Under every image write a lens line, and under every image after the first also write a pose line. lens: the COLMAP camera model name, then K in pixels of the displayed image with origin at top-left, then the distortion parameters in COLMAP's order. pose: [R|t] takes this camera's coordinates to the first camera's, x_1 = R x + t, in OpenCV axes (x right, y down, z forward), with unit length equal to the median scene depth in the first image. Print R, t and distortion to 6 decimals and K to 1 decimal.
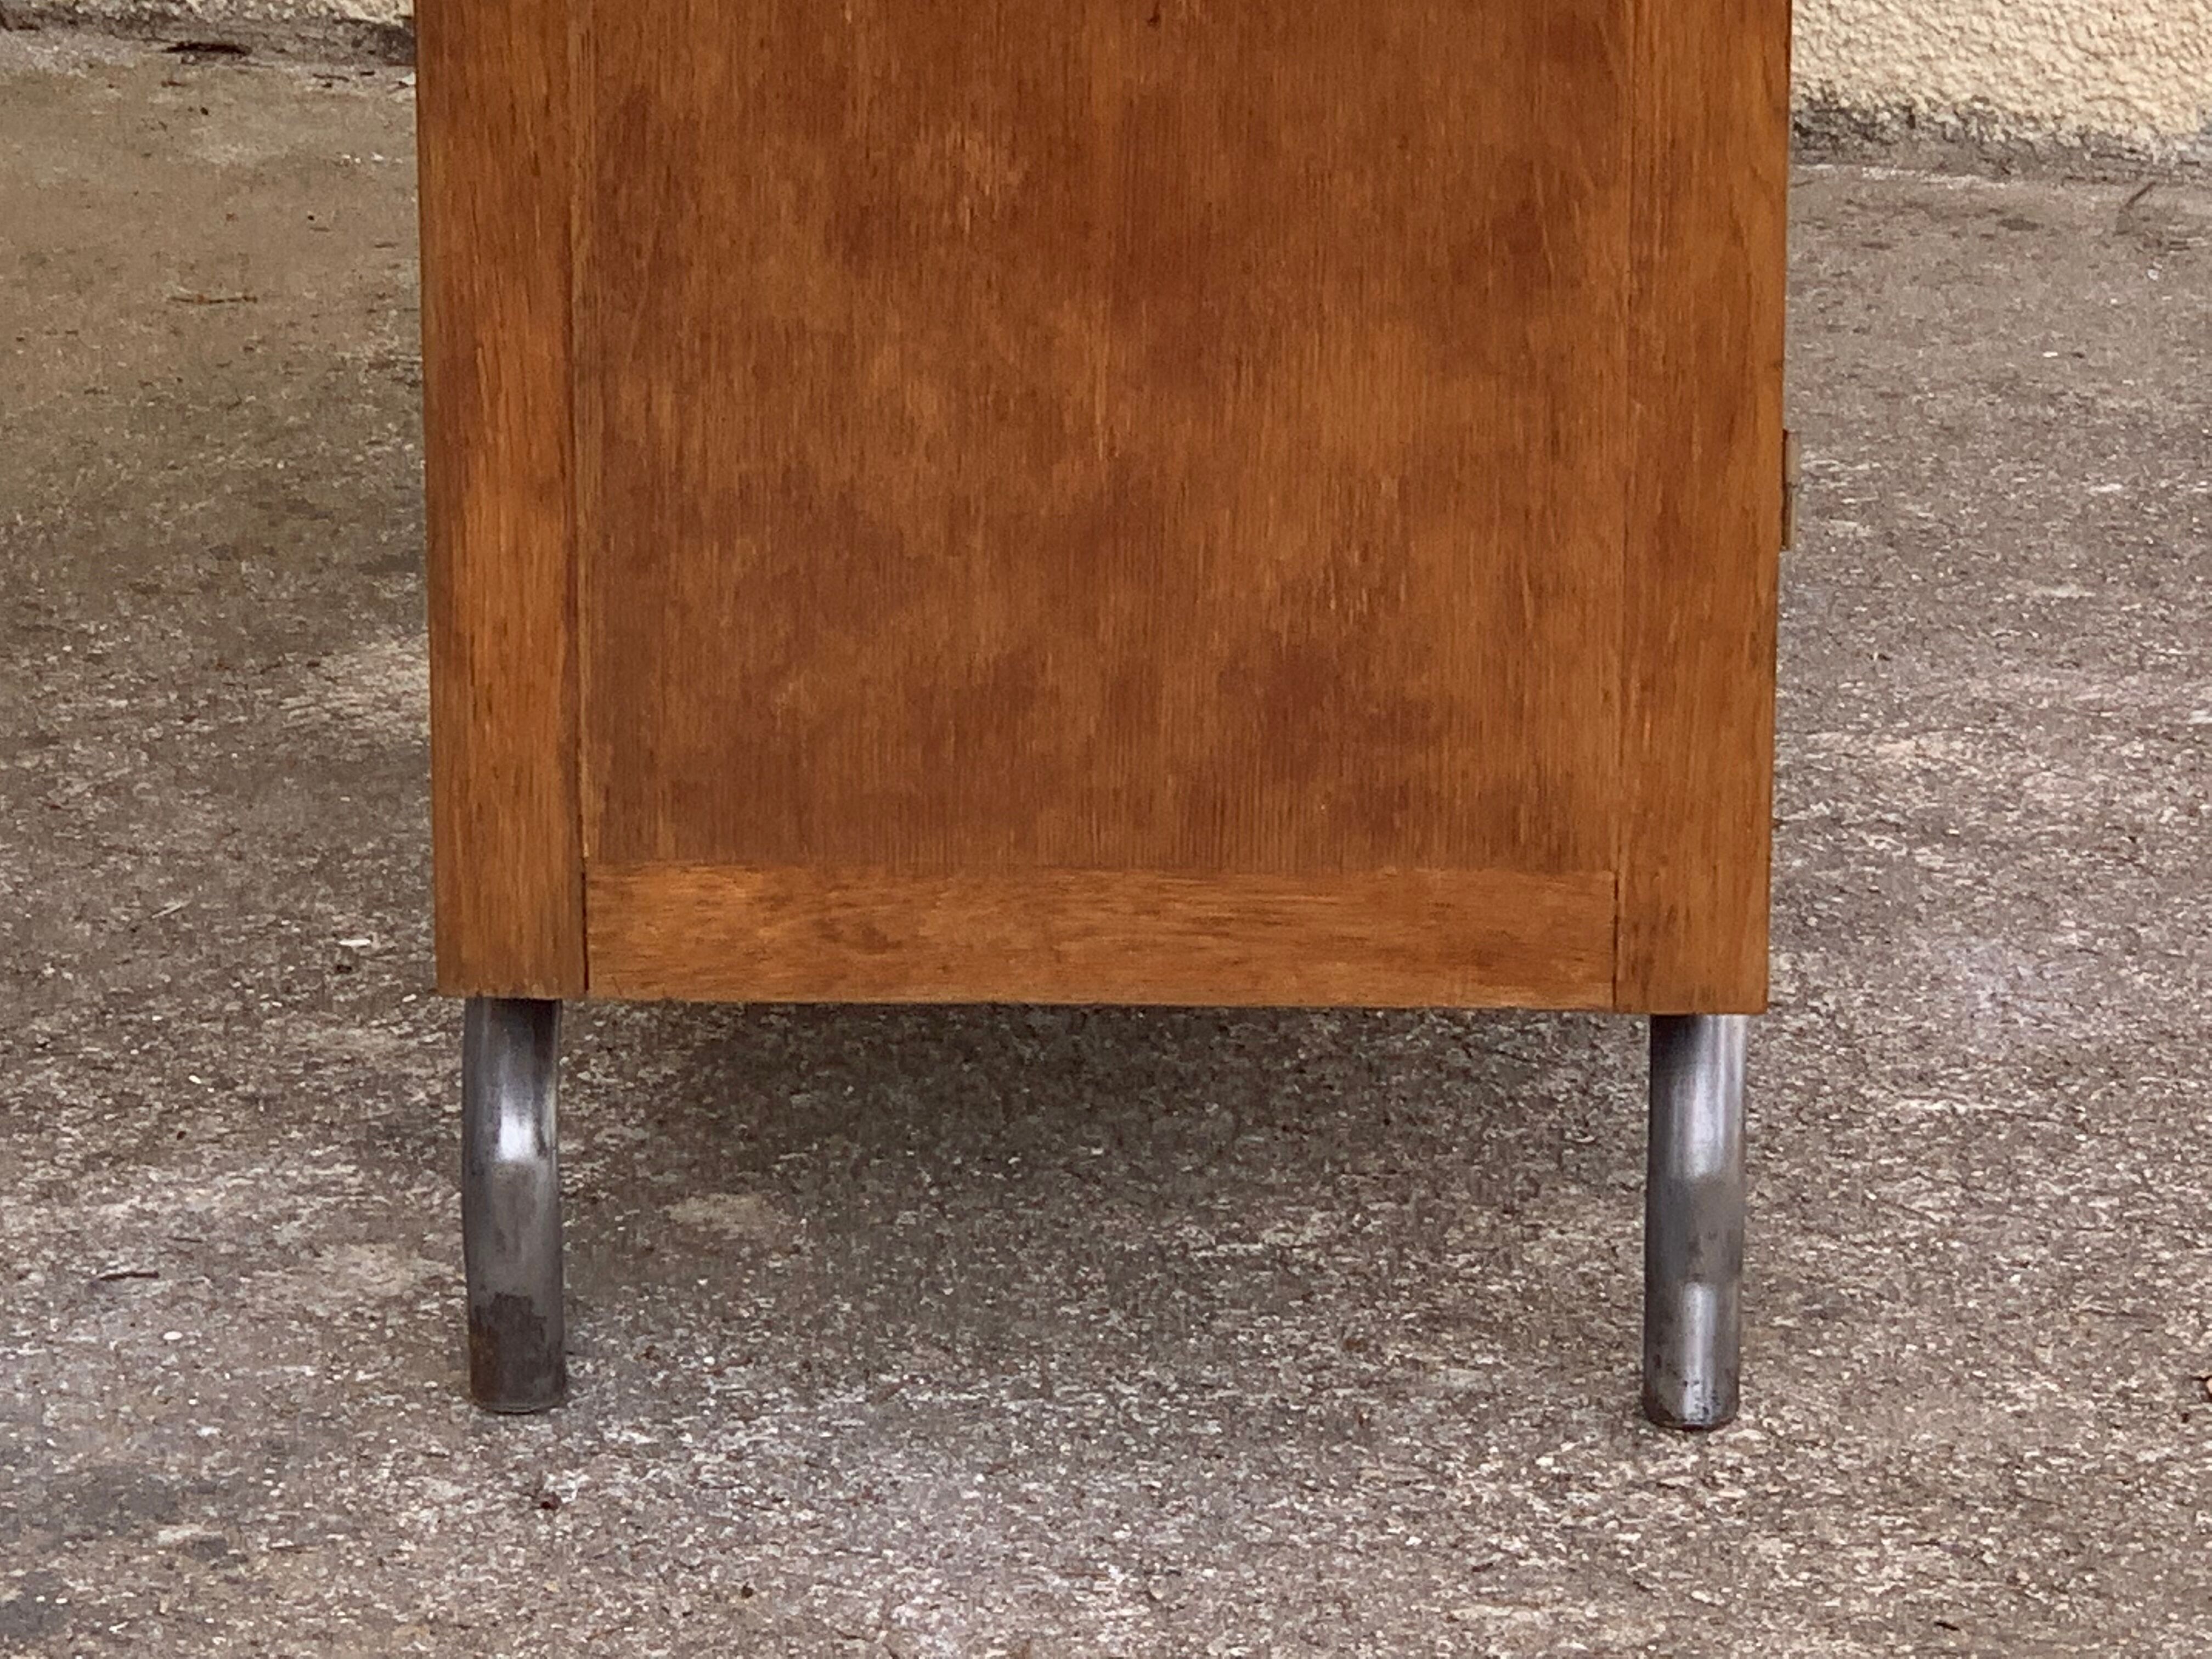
lens RADIAL K [[9215.3, 0, 1106.0], [0, 9215.3, 829.5], [0, 0, 1]] dist [-0.141851, -0.354821]
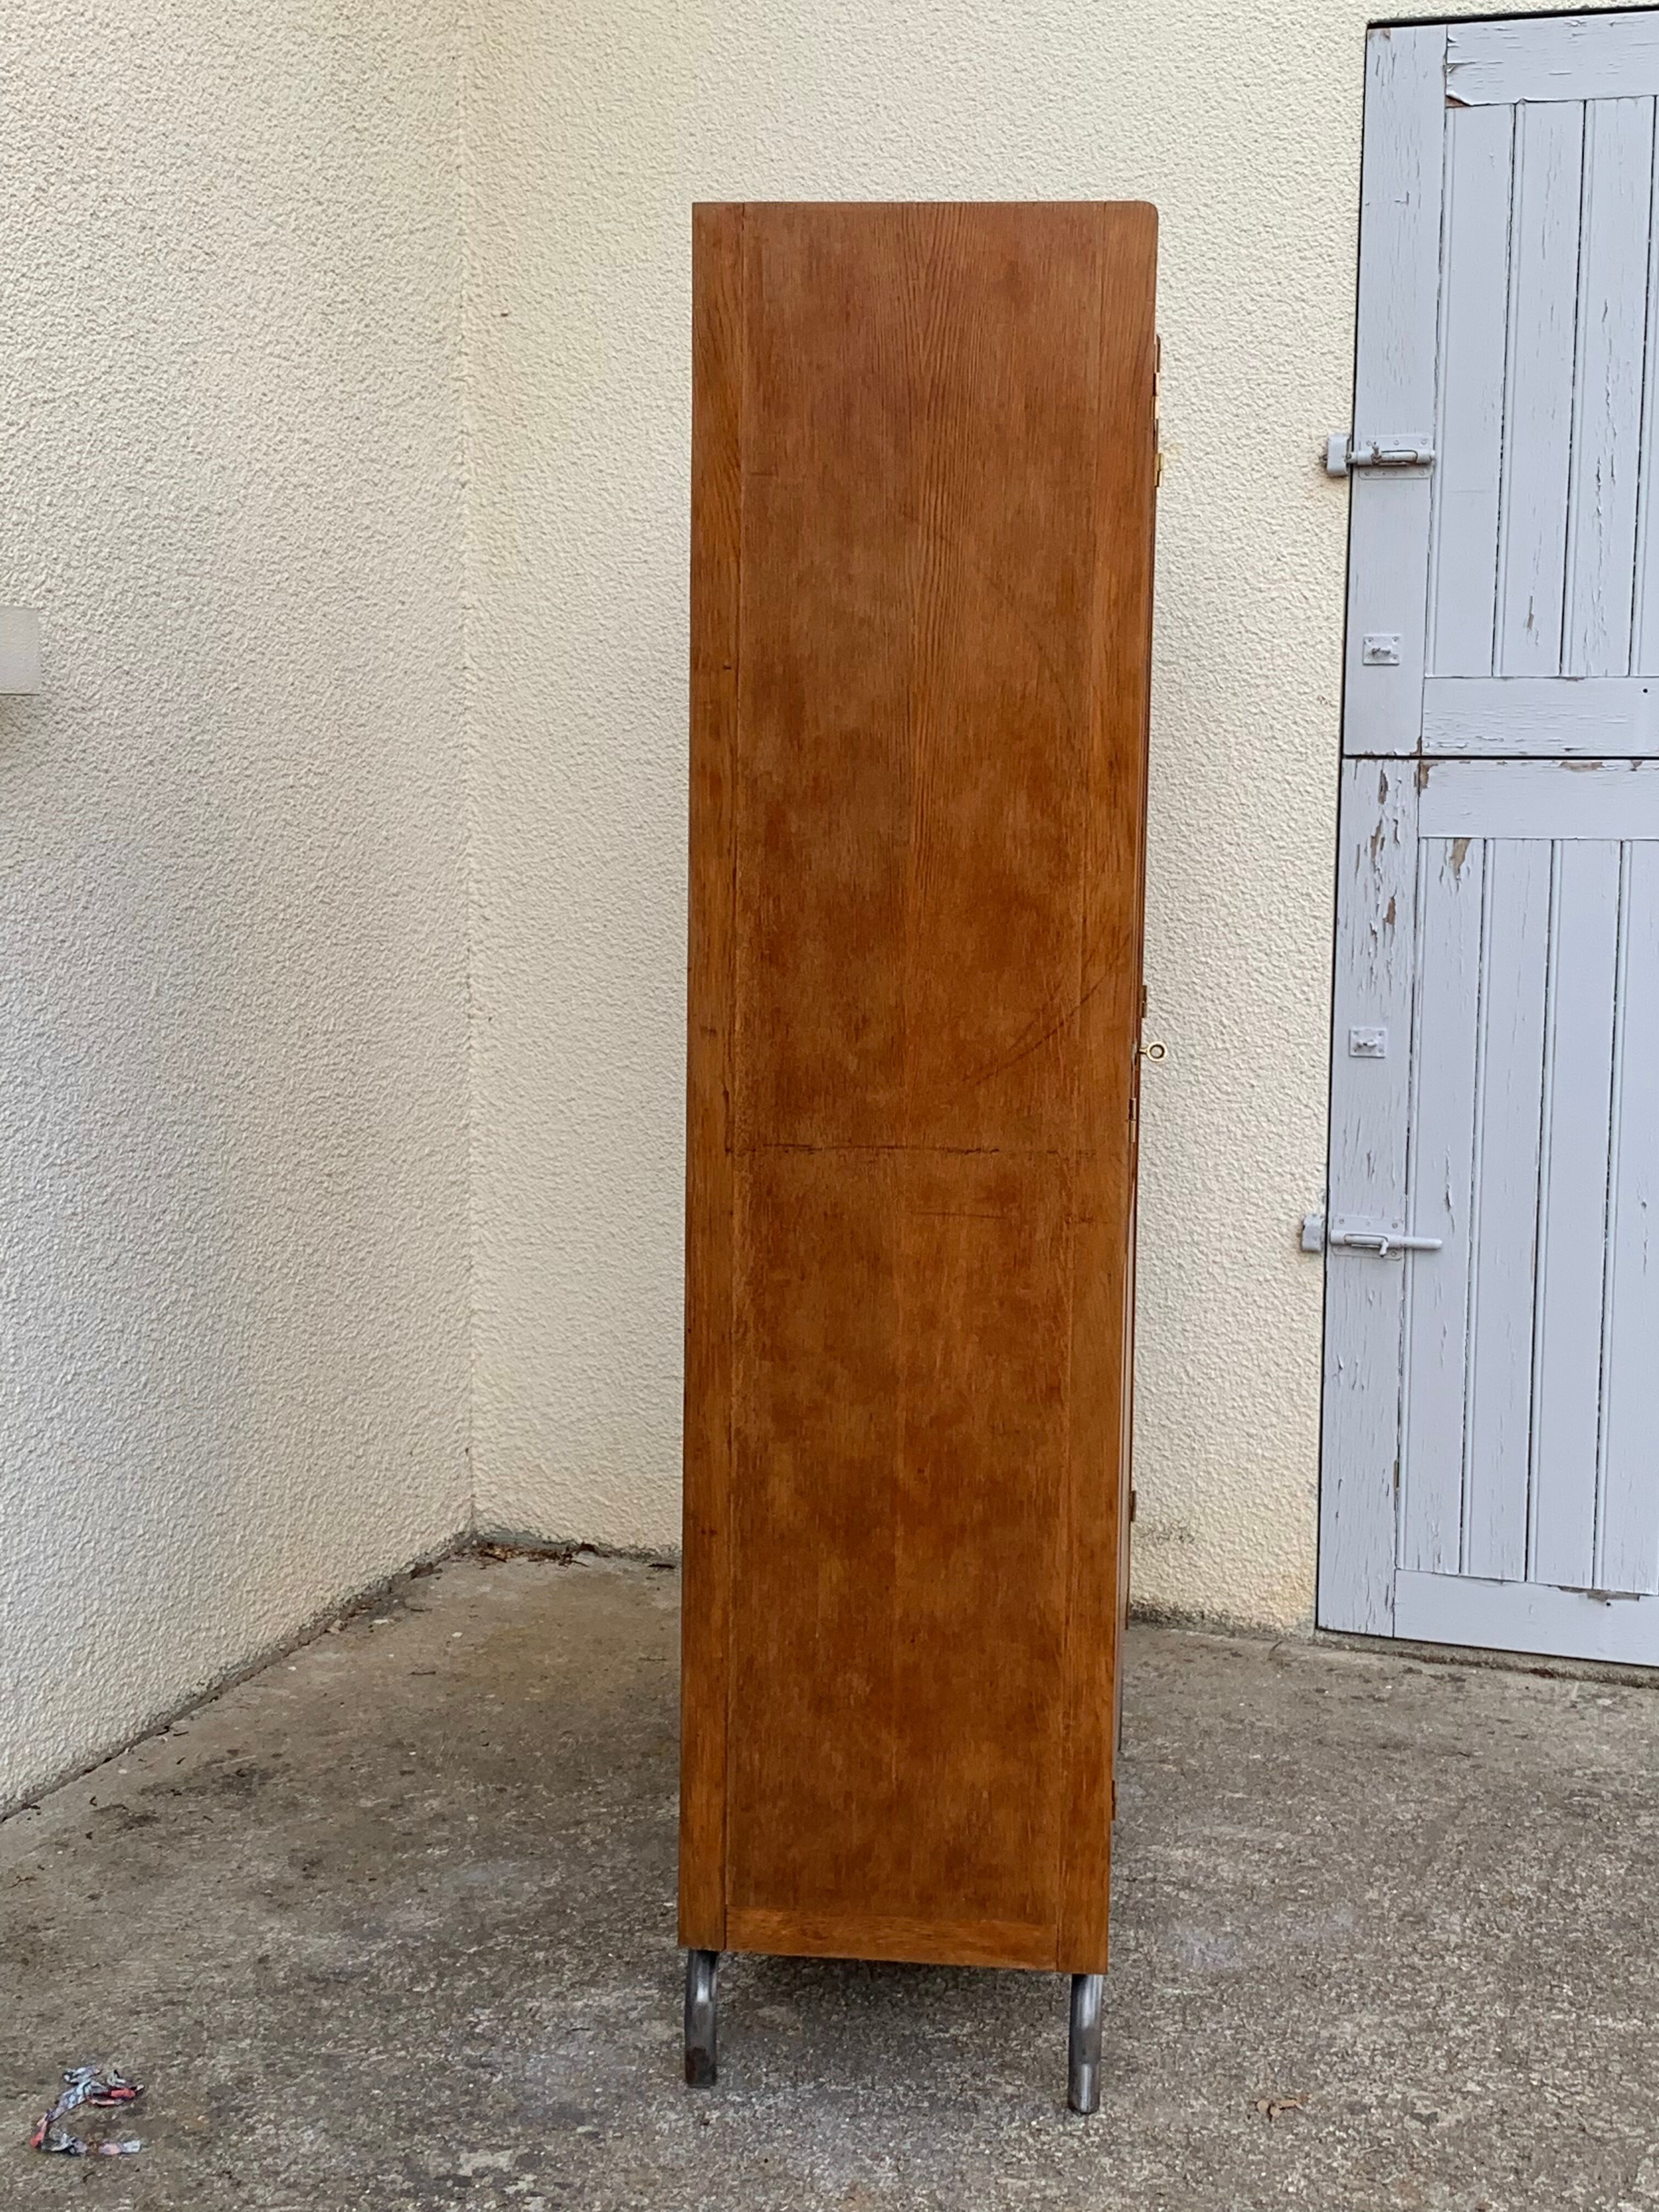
lens RADIAL K [[2977.1, 0, 829.5], [0, 2977.1, 1106.0], [0, 0, 1]] dist [0.214966, -0.718188]
pose [[0.997332, 0.024745, -0.068681, 0.040415], [-0.038018, 0.979206, -0.199272, -0.058189], [0.062322, 0.201352, 0.977534, -0.045284]]
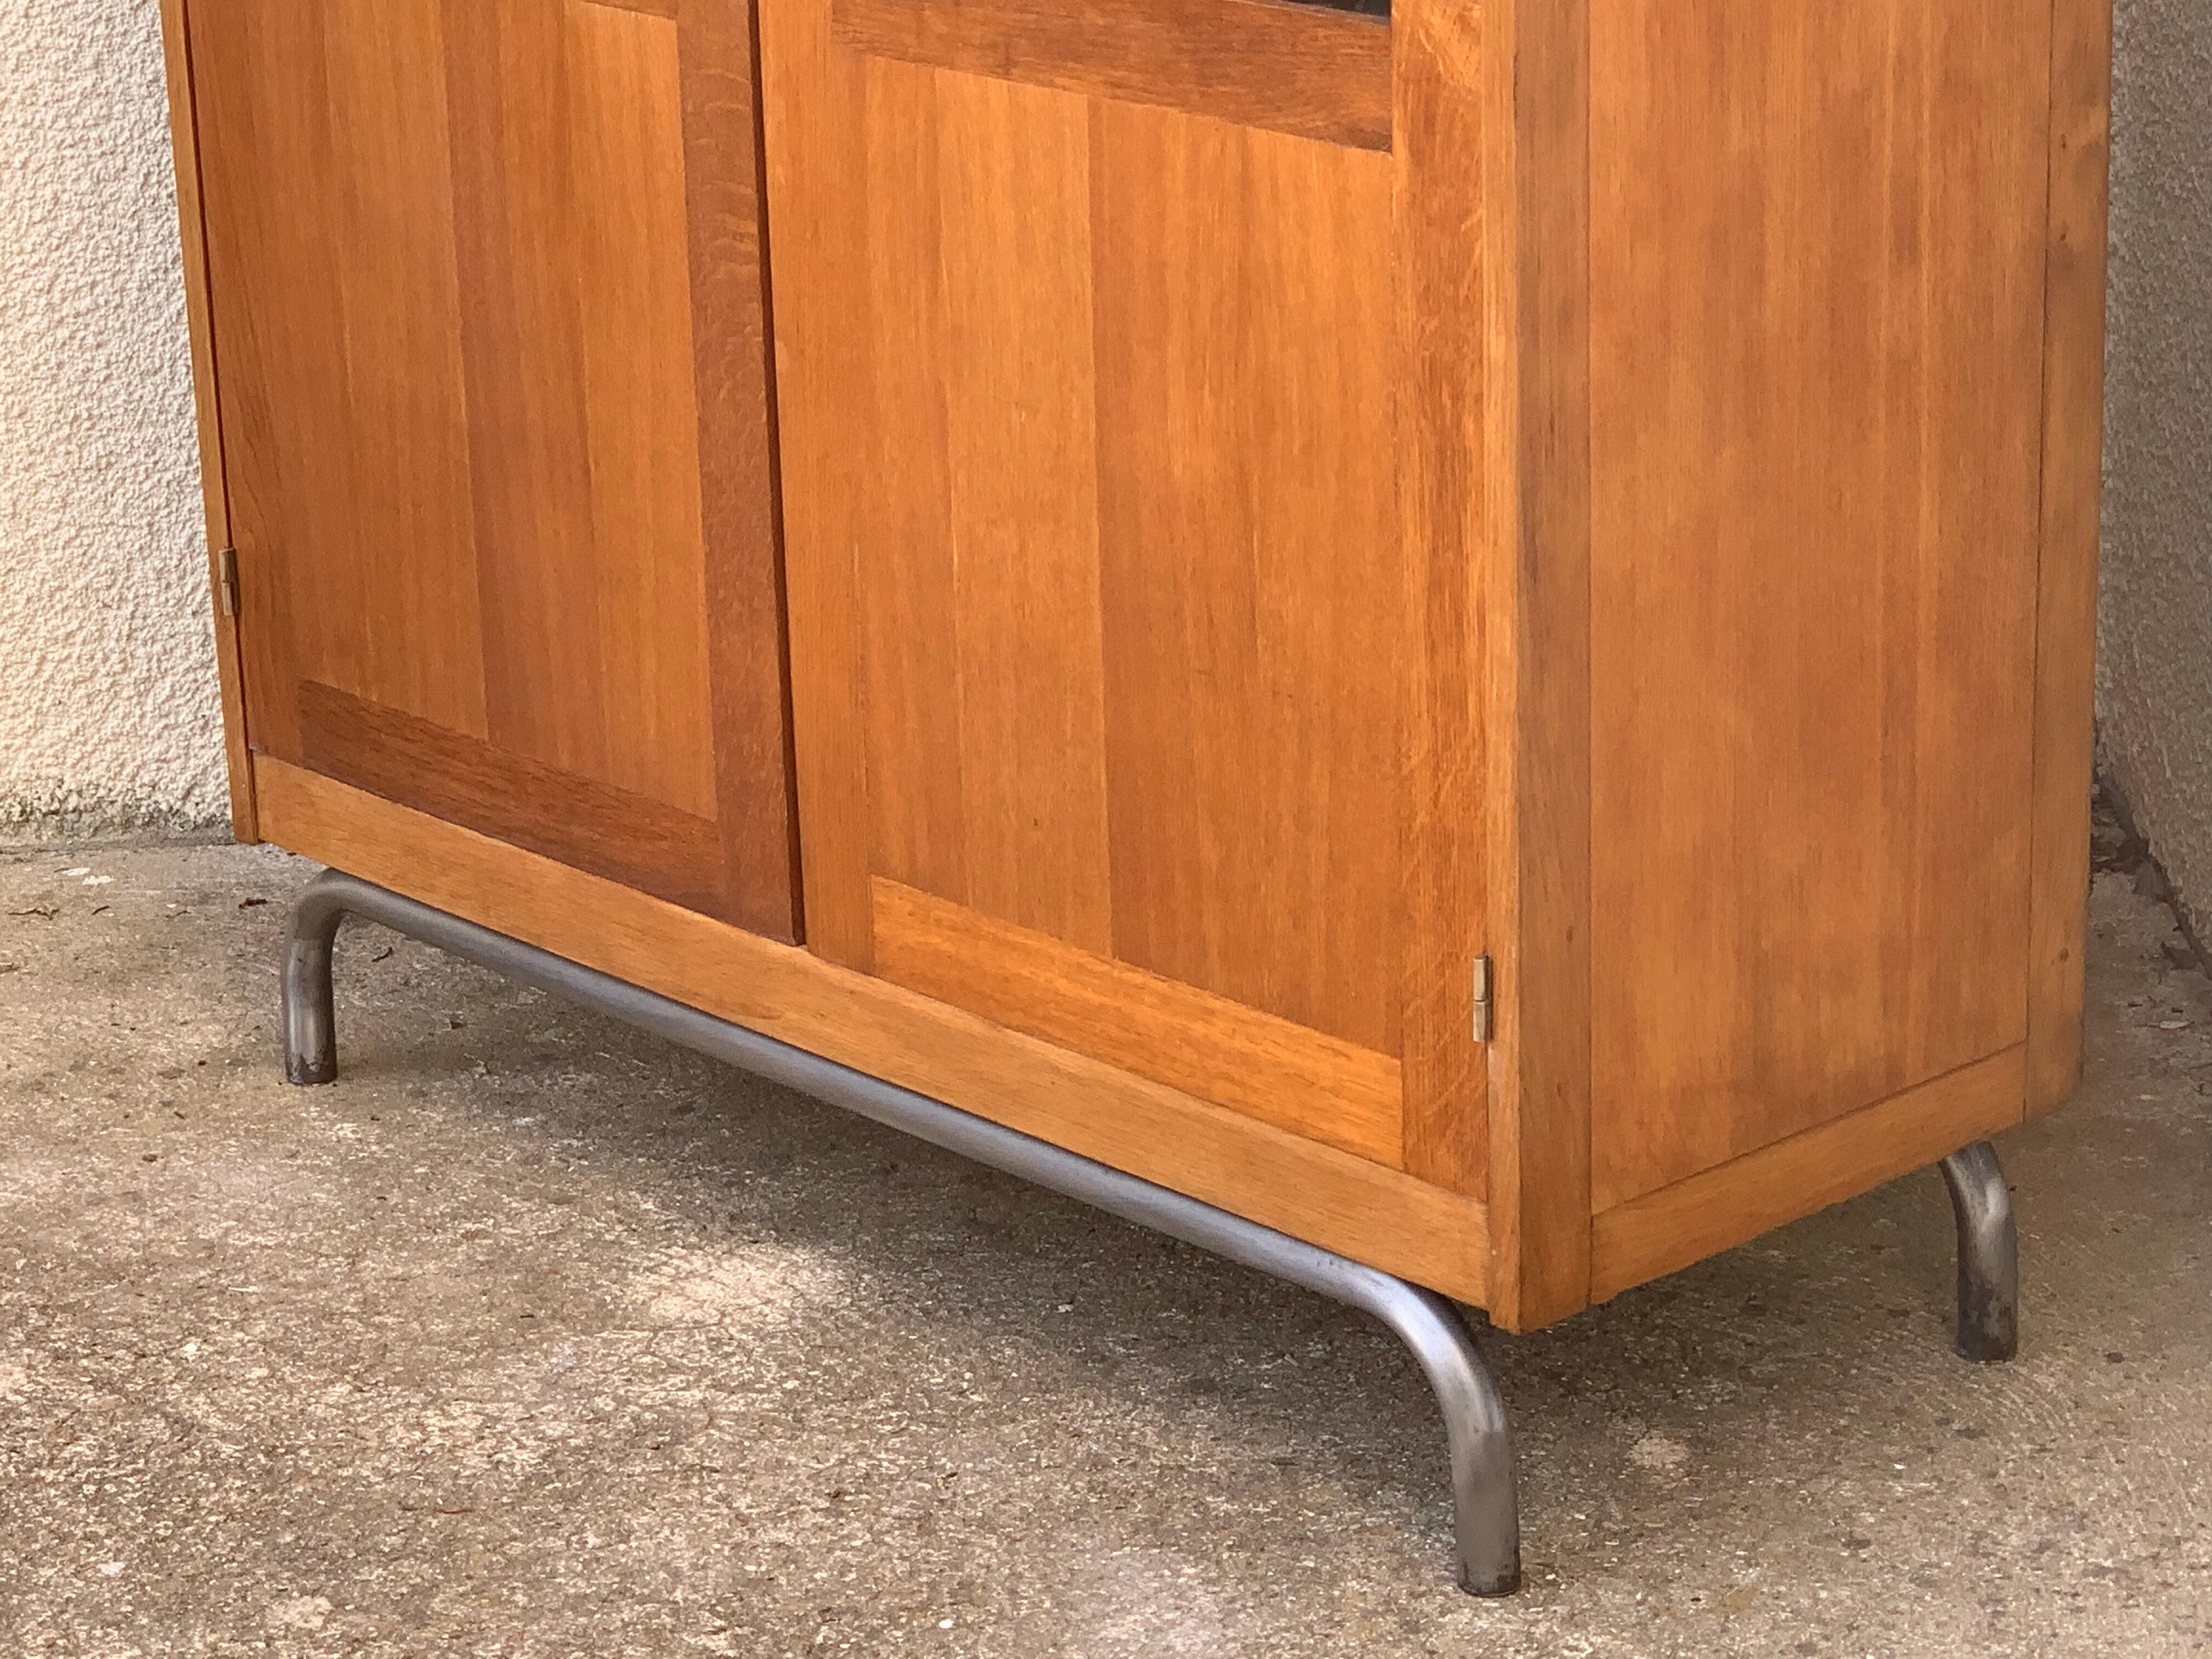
lens RADIAL K [[5697.9, 0, 1105.0], [0, 5697.9, 910.5], [0, 0, 1]] dist [-0.083117, 1.746343]
pose [[0.282699, 0.318816, -0.904676, 0.879523], [-0.298244, 0.925615, 0.232998, -0.355897], [0.911664, 0.203946, 0.356755, 0.909156]]
